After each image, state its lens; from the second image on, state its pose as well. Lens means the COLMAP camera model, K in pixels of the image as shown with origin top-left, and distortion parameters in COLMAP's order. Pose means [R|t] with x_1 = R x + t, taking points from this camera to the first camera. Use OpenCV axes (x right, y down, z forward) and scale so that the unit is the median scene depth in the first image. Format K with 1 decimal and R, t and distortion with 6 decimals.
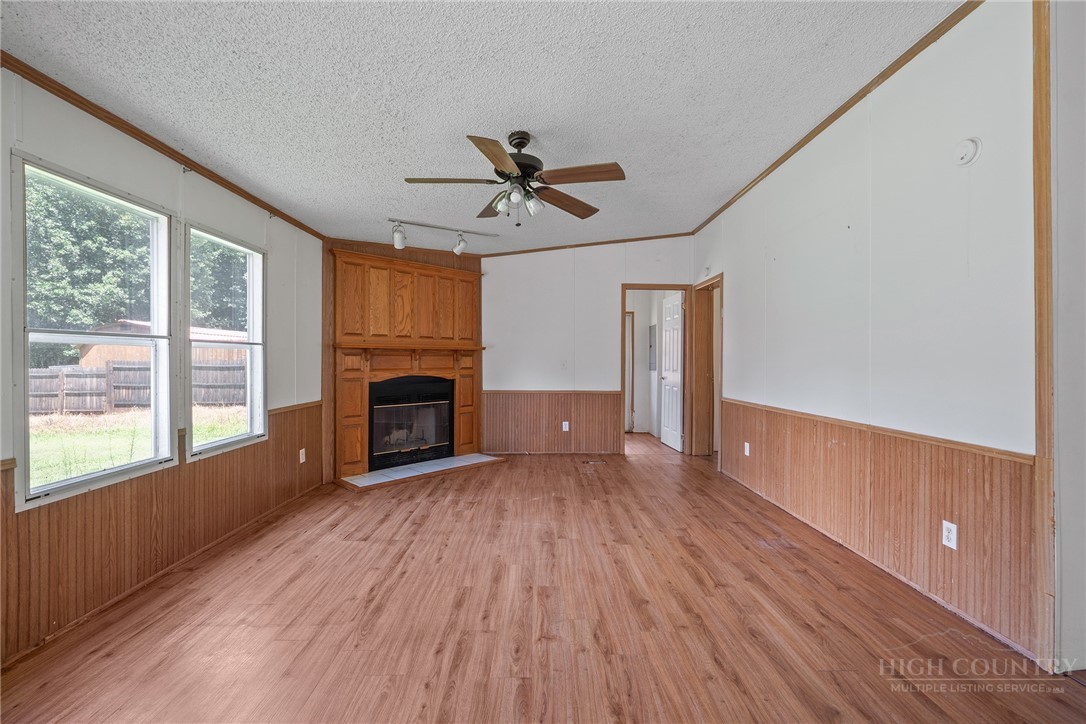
lens RADIAL K [[458.8, 0, 545.4], [0, 458.8, 361.2], [0, 0, 1]] dist [-0.008044, -0.000145]
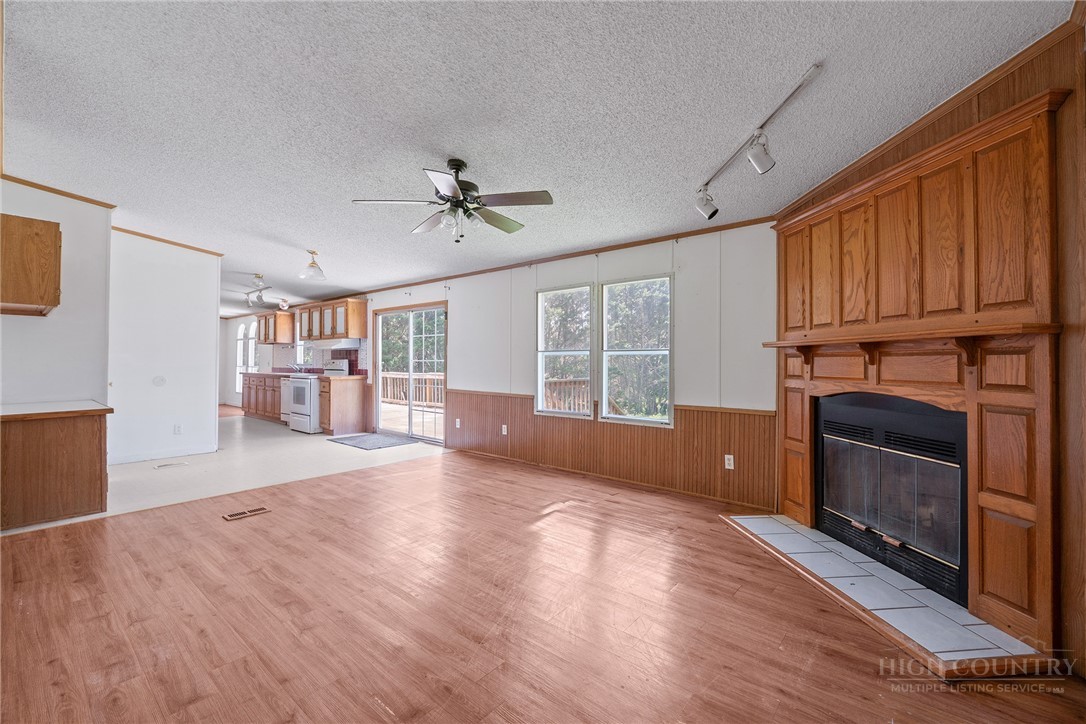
lens RADIAL K [[458.8, 0, 545.6], [0, 458.8, 357.9], [0, 0, 1]] dist [-0.008044, -0.000145]
pose [[-0.657589, -0.010932, -0.753297, 0.347194], [-0.007717, 0.999940, -0.007775, -0.001721], [0.753337, 0.000700, -0.657634, 1.028927]]
